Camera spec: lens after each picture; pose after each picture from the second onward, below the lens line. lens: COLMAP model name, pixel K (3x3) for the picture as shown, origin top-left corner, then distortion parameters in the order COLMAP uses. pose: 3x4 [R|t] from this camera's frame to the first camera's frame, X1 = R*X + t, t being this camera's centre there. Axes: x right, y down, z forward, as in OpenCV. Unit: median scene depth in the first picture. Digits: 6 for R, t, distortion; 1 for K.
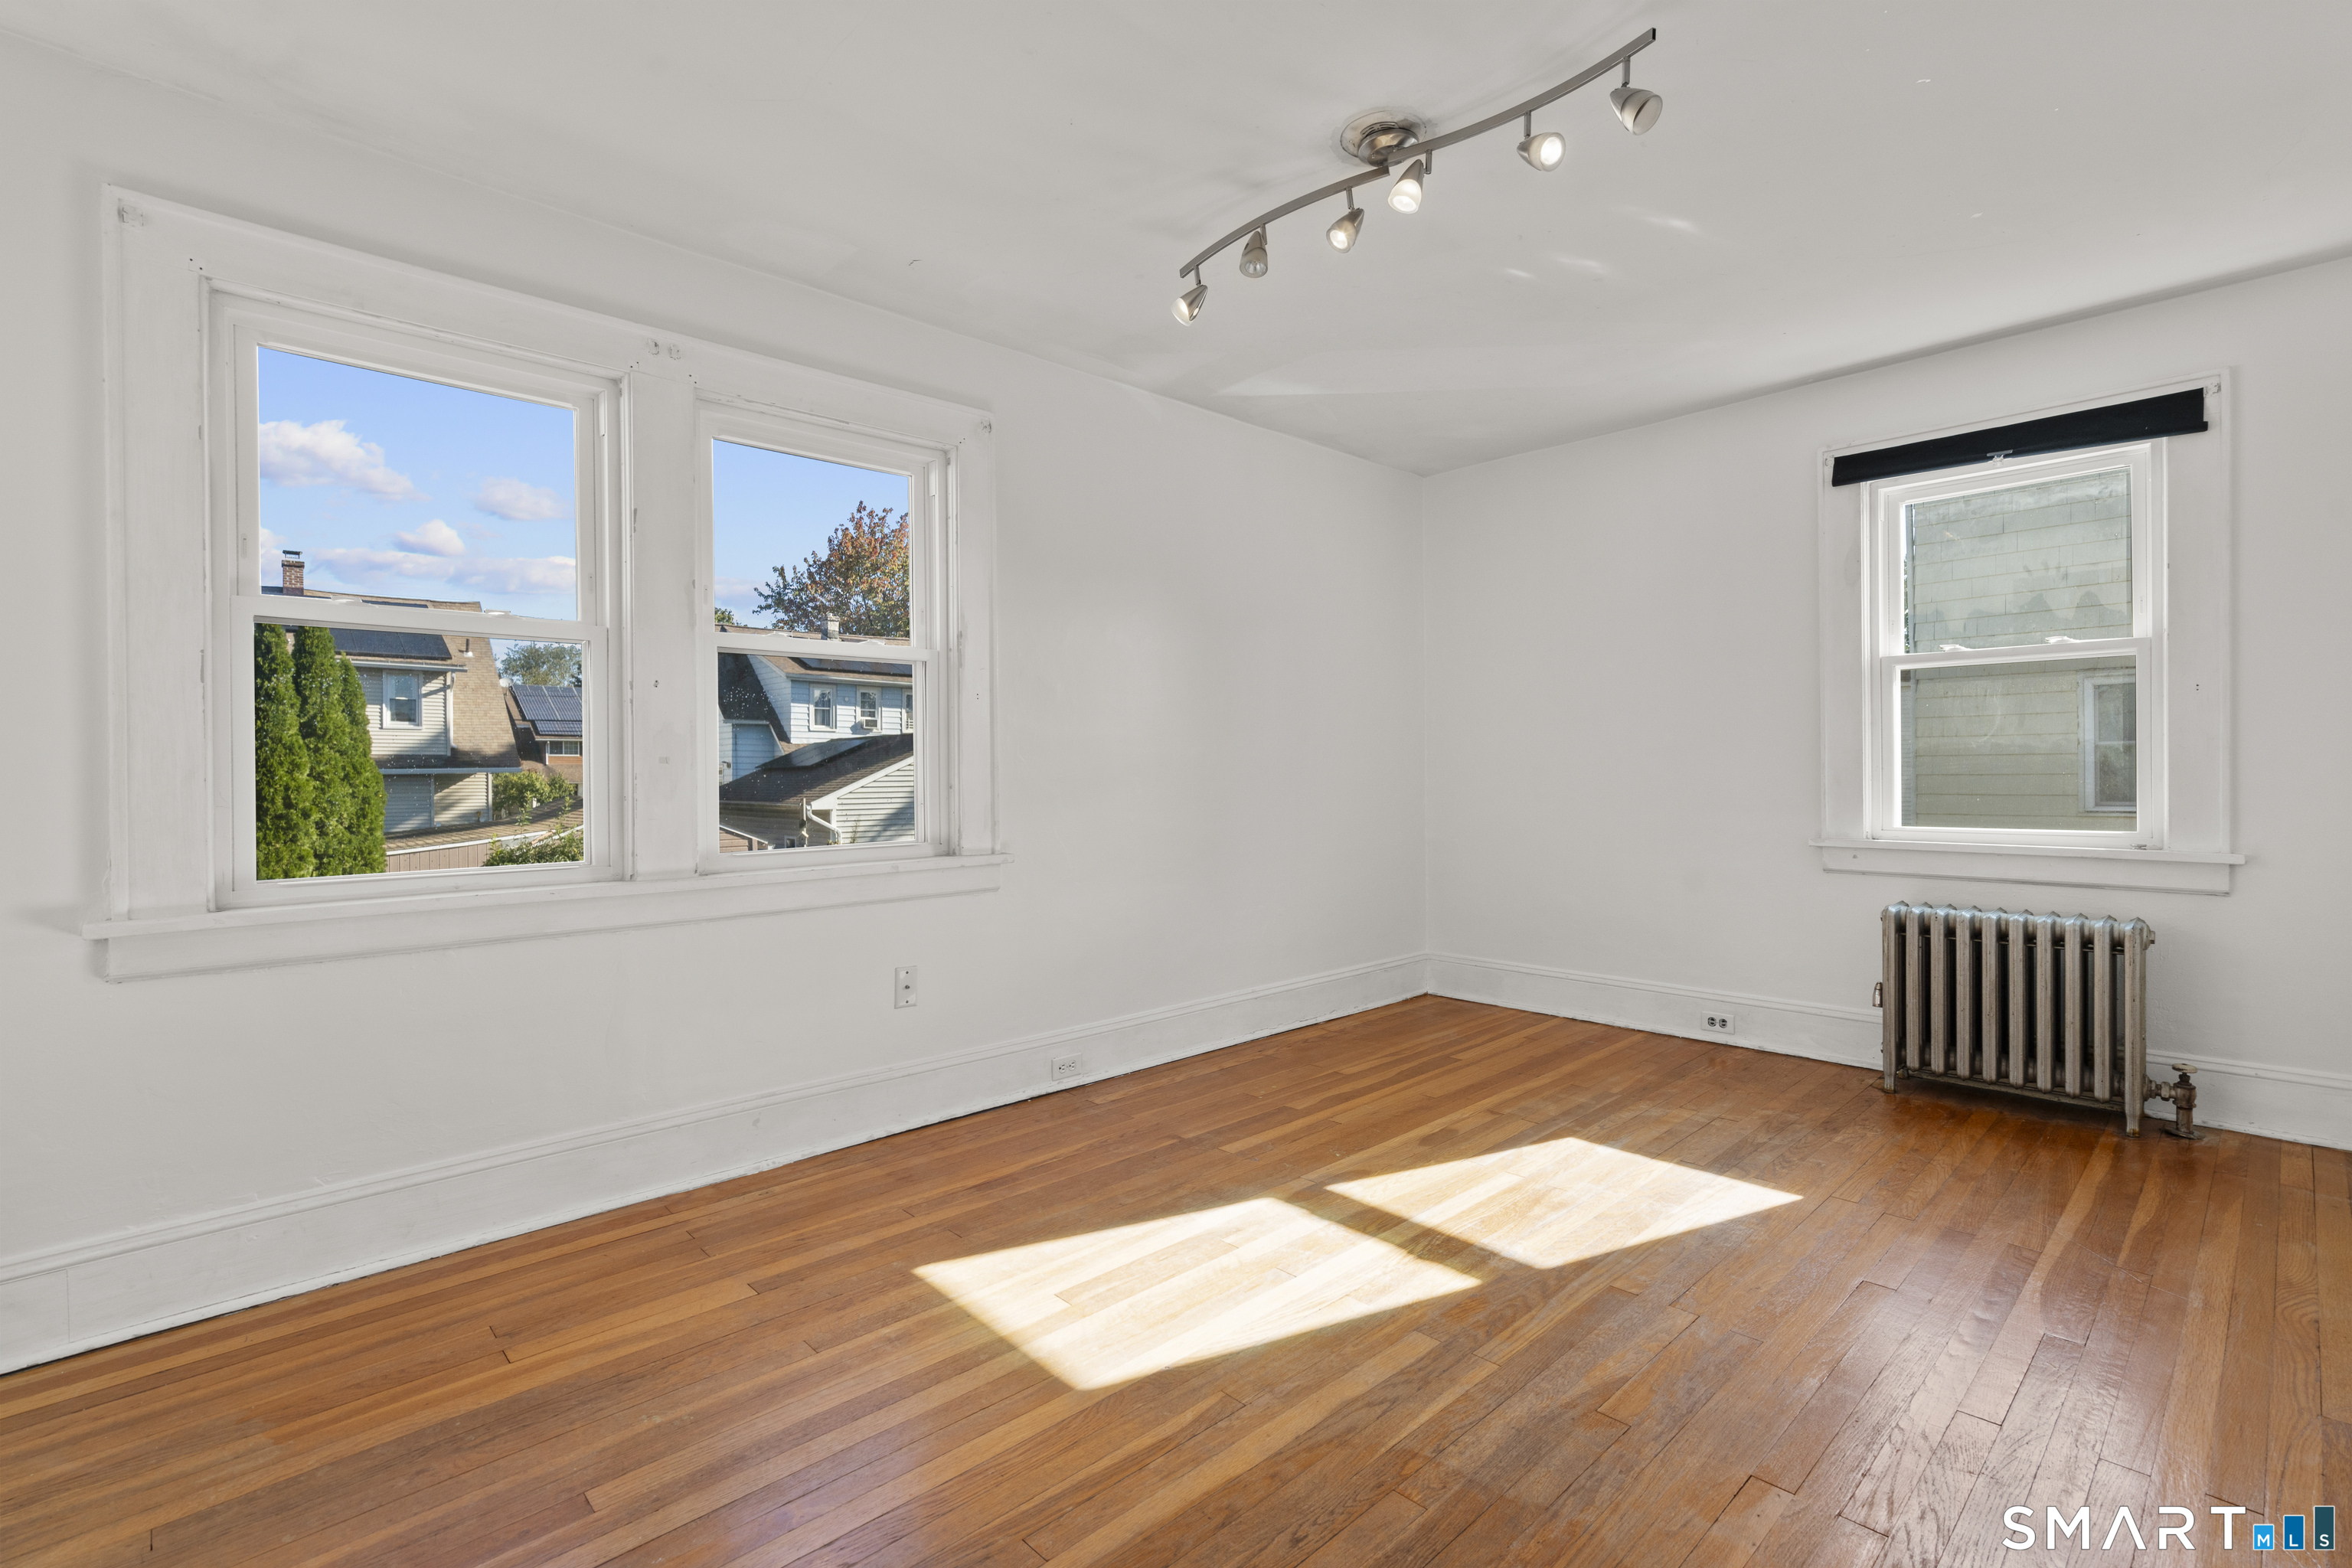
lens RADIAL K [[1048.7, 0, 1196.4], [0, 1048.7, 776.7], [0, 0, 1]] dist [-0.000867, 0.000221]
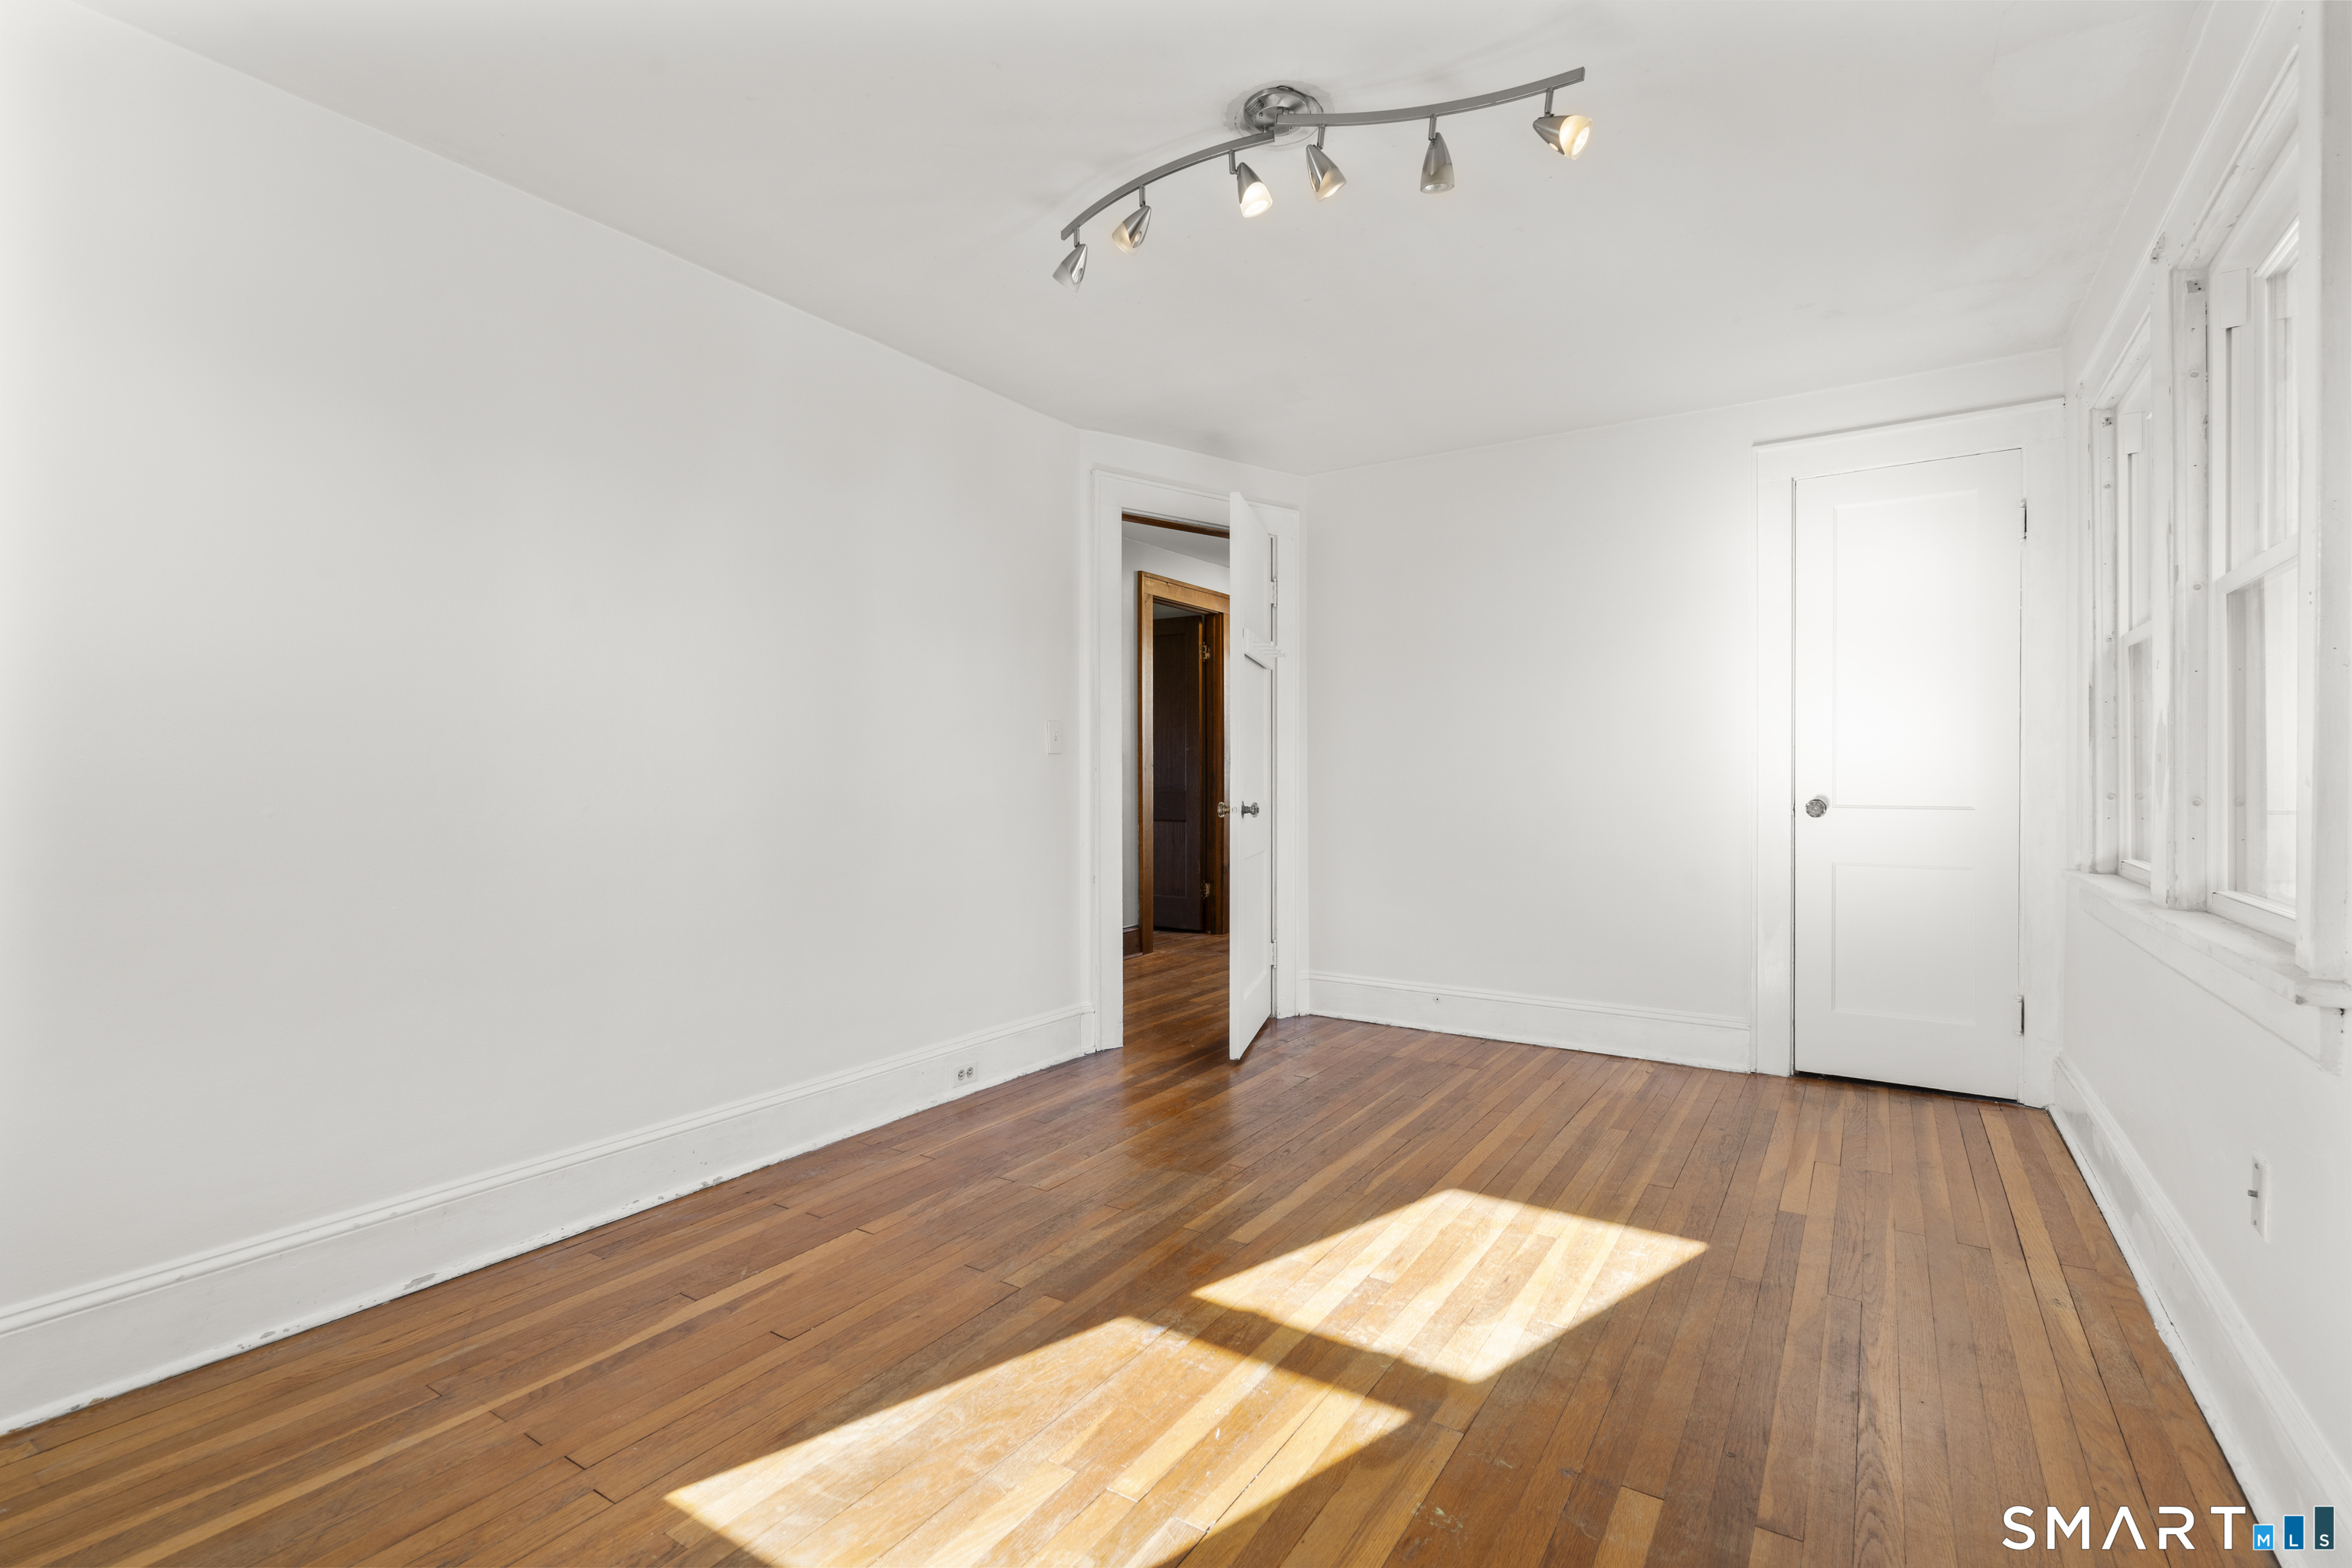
lens RADIAL K [[1064.3, 0, 1185.1], [0, 1064.3, 780.9], [0, 0, 1]] dist [-0.007297, 0.004508]
pose [[-0.974990, 0.013664, -0.221828, 0.479939], [0.011305, 0.999865, 0.011901, -0.018770], [0.221961, 0.009096, -0.975013, 1.920776]]
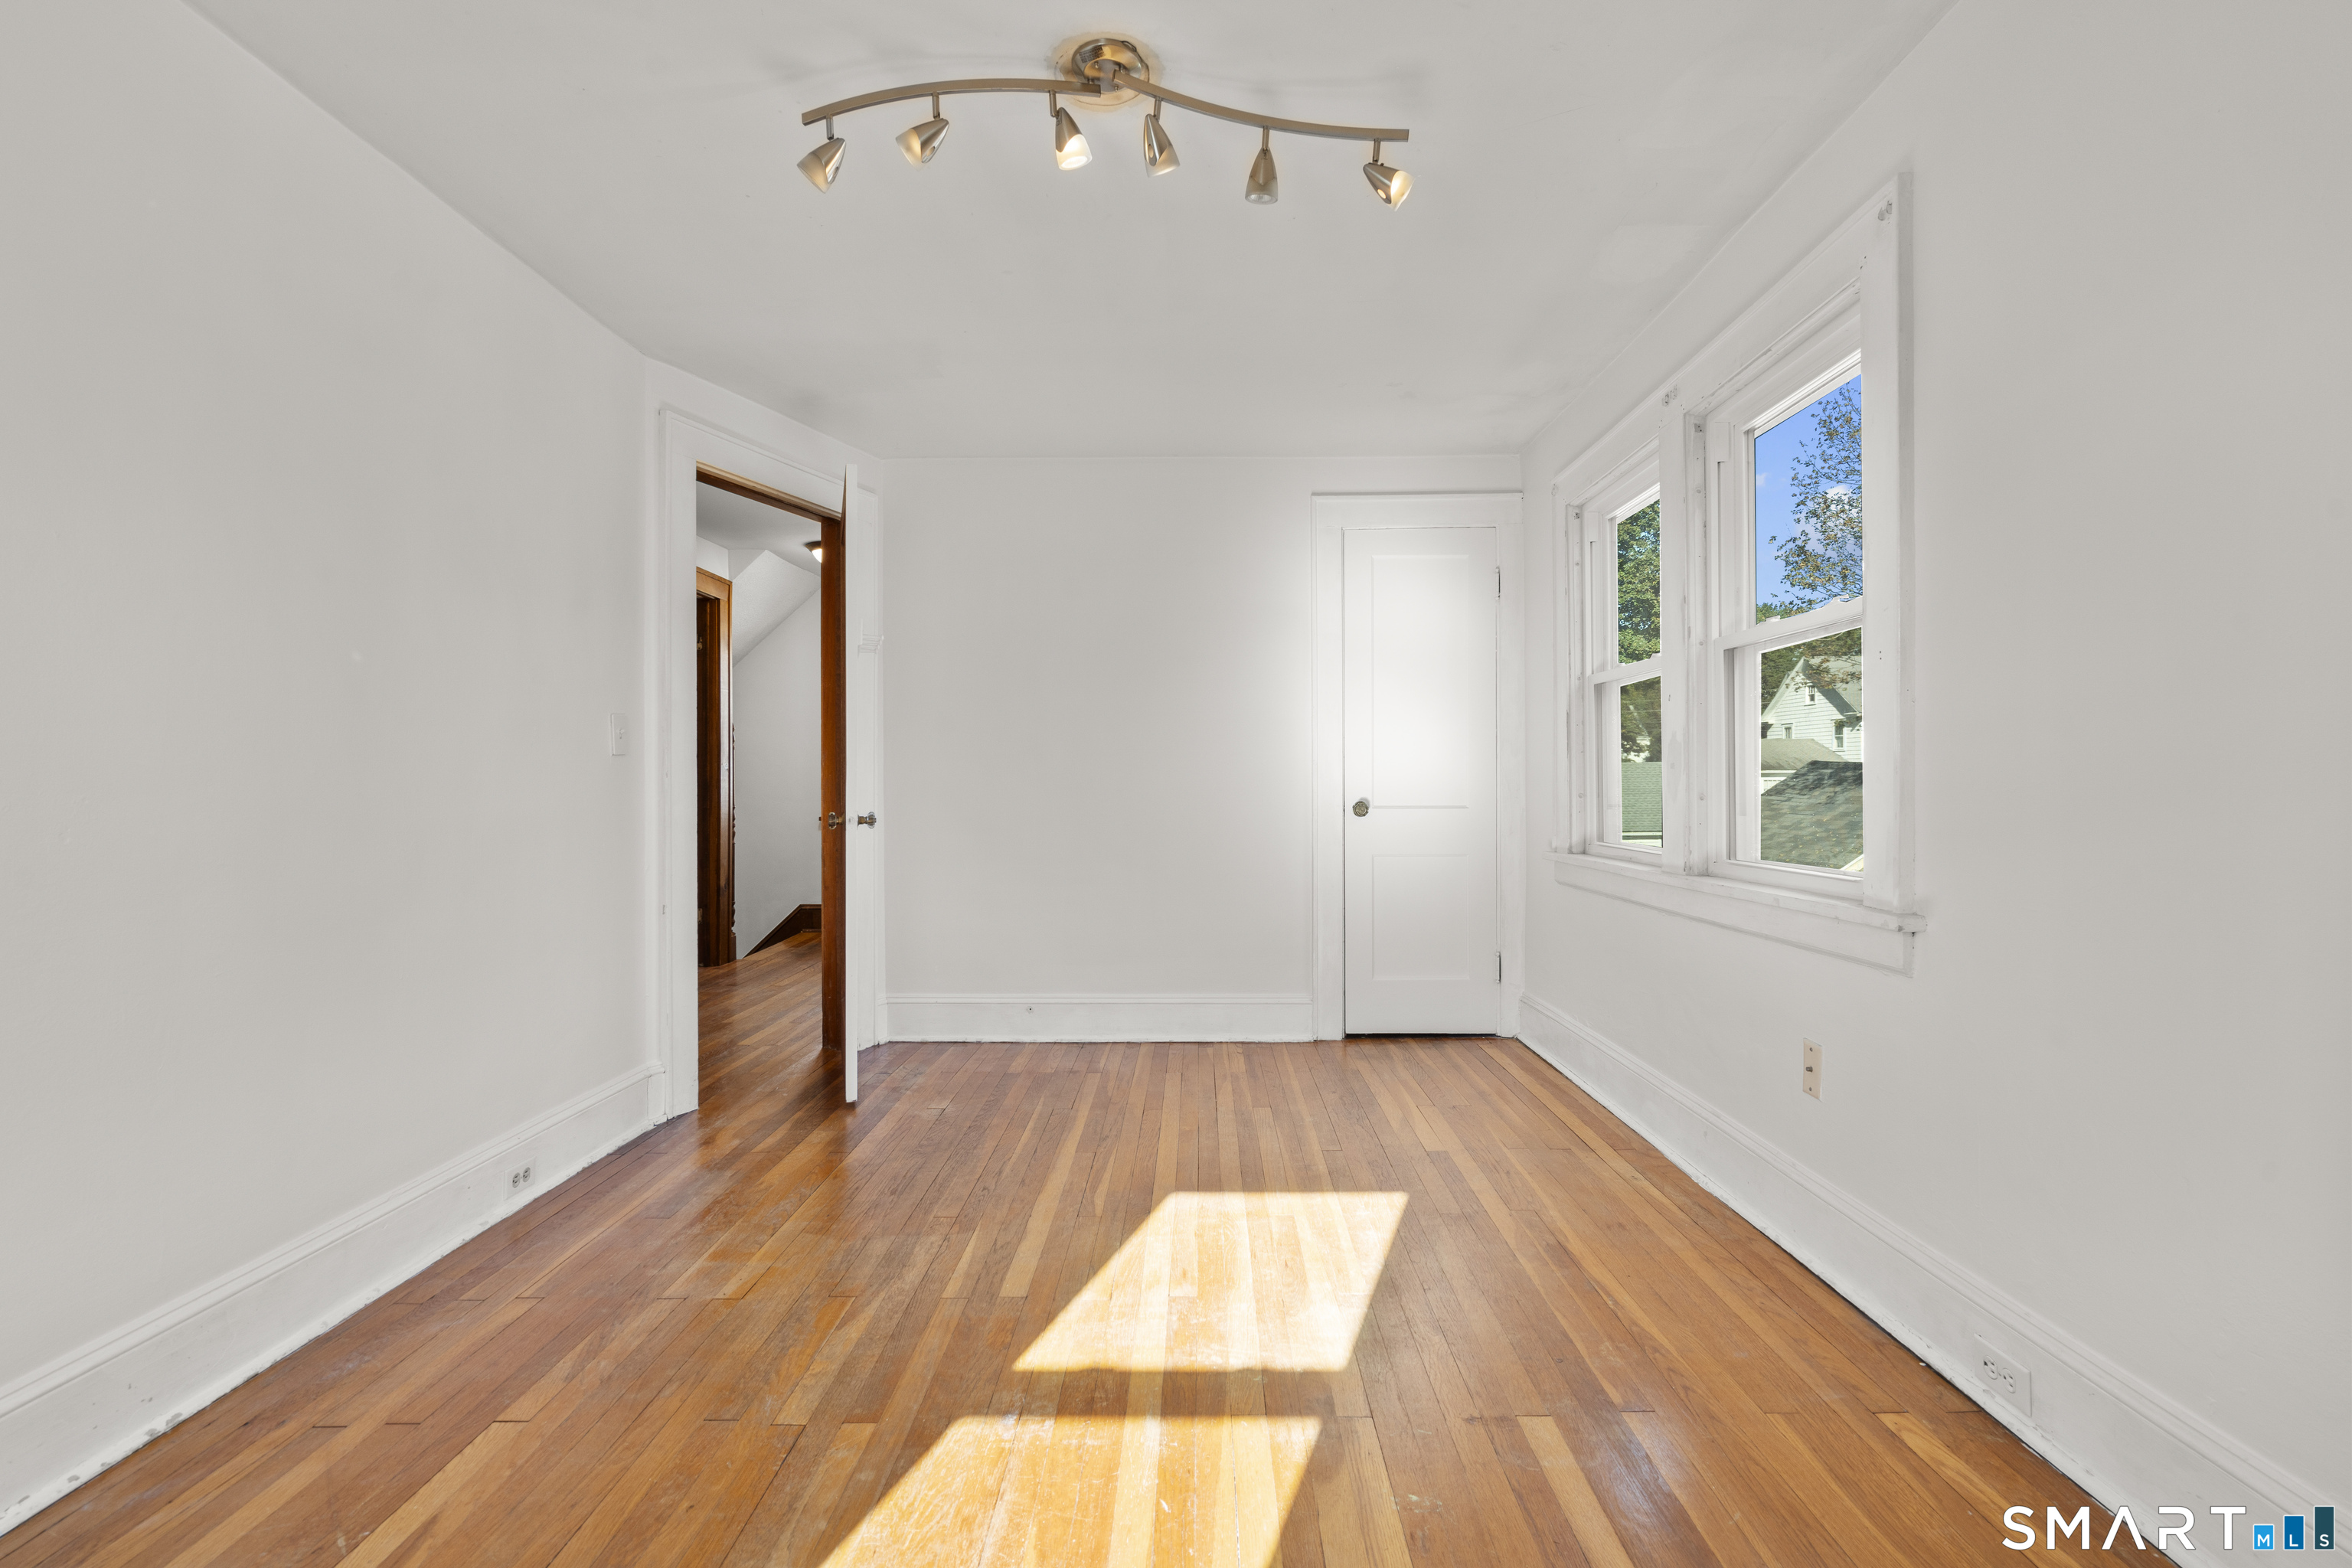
lens RADIAL K [[1064.3, 0, 1185.1], [0, 1064.3, 780.9], [0, 0, 1]] dist [-0.007297, 0.004508]
pose [[-0.702041, 0.011869, -0.712038, 0.772972], [0.008865, 0.999929, 0.007927, -0.015411], [0.712082, -0.000747, -0.702096, 1.675330]]
